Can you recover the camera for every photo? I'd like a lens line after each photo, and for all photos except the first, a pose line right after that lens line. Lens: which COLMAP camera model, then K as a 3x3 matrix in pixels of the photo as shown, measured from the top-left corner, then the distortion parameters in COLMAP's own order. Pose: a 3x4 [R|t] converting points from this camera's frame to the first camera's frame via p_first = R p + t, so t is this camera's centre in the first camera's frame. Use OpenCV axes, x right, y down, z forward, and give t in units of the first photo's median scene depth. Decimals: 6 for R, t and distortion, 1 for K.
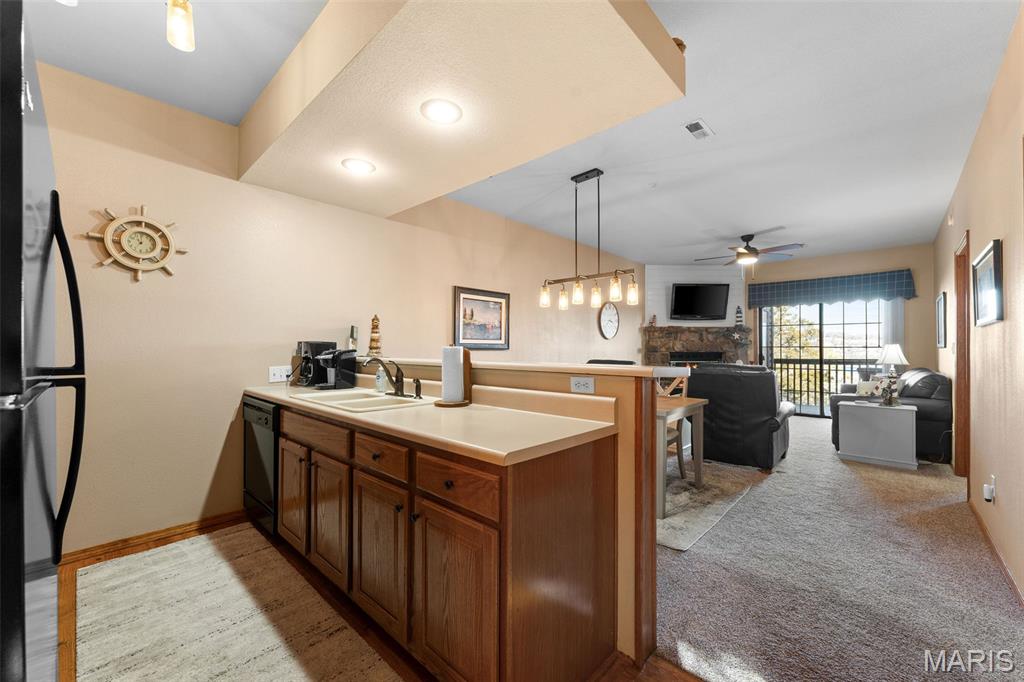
lens RADIAL K [[409.0, 0, 511.5], [0, 409.0, 345.7], [0, 0, 1]] dist [-0.000622, -0.000059]
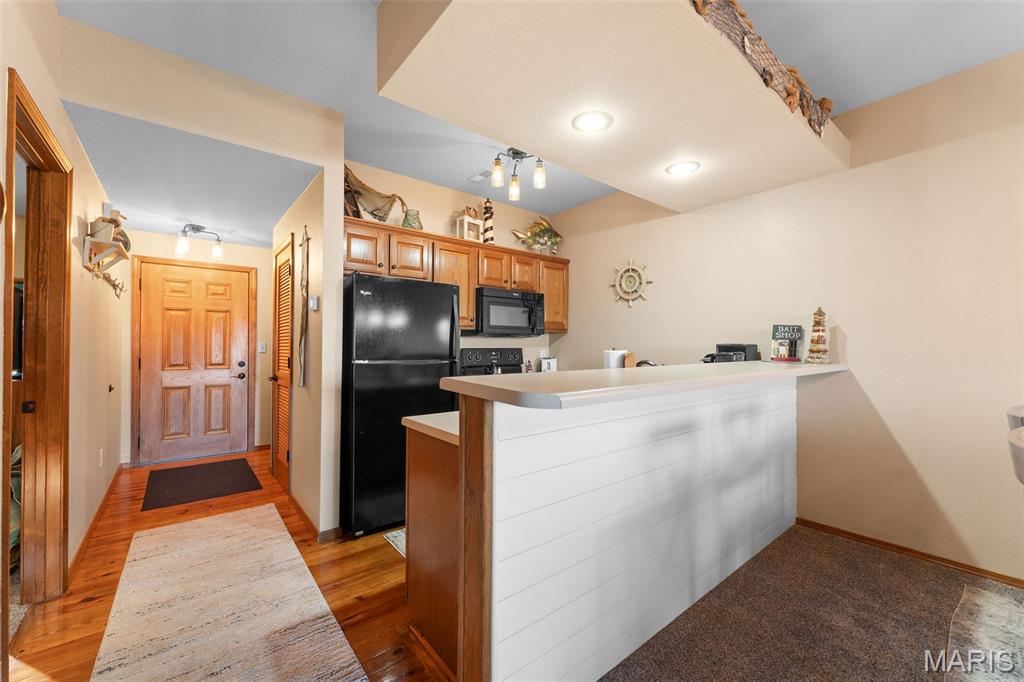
lens RADIAL K [[409.0, 0, 508.9], [0, 409.0, 341.2], [0, 0, 1]] dist [-0.000622, -0.000059]
pose [[-0.133656, -0.011554, -0.990960, 0.511166], [0.003876, 0.999918, -0.012181, -0.005708], [0.991020, -0.005469, -0.133600, 0.539004]]
